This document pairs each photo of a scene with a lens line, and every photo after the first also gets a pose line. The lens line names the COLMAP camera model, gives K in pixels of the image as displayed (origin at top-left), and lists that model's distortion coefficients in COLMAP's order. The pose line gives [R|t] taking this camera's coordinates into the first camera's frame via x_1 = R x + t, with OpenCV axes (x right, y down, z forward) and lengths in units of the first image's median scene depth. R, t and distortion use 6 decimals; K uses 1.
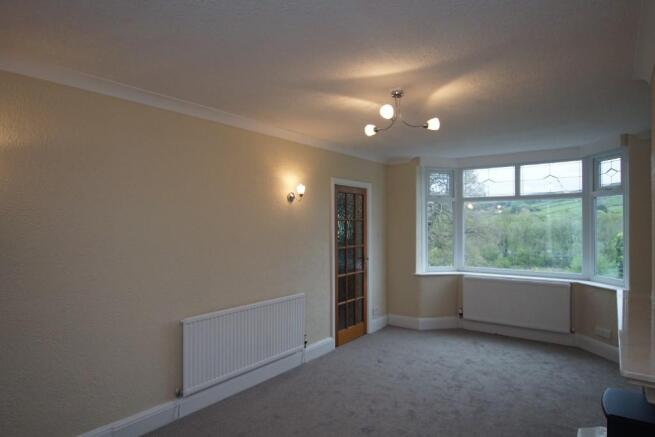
lens RADIAL K [[389.2, 0, 322.8], [0, 389.2, 223.1], [0, 0, 1]] dist [0.000593, 0.000405]
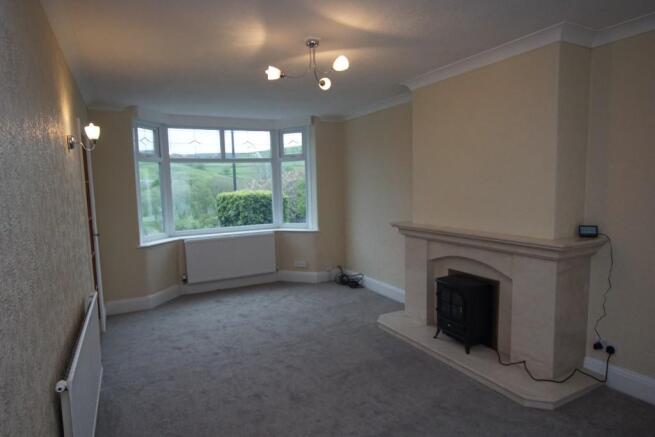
lens RADIAL K [[389.2, 0, 322.8], [0, 389.2, 223.1], [0, 0, 1]] dist [0.000593, 0.000405]
pose [[0.445600, -0.103310, 0.889251, -0.395942], [0.027394, 0.994427, 0.101802, 0.005310], [-0.894813, -0.021003, 0.445947, 0.311880]]
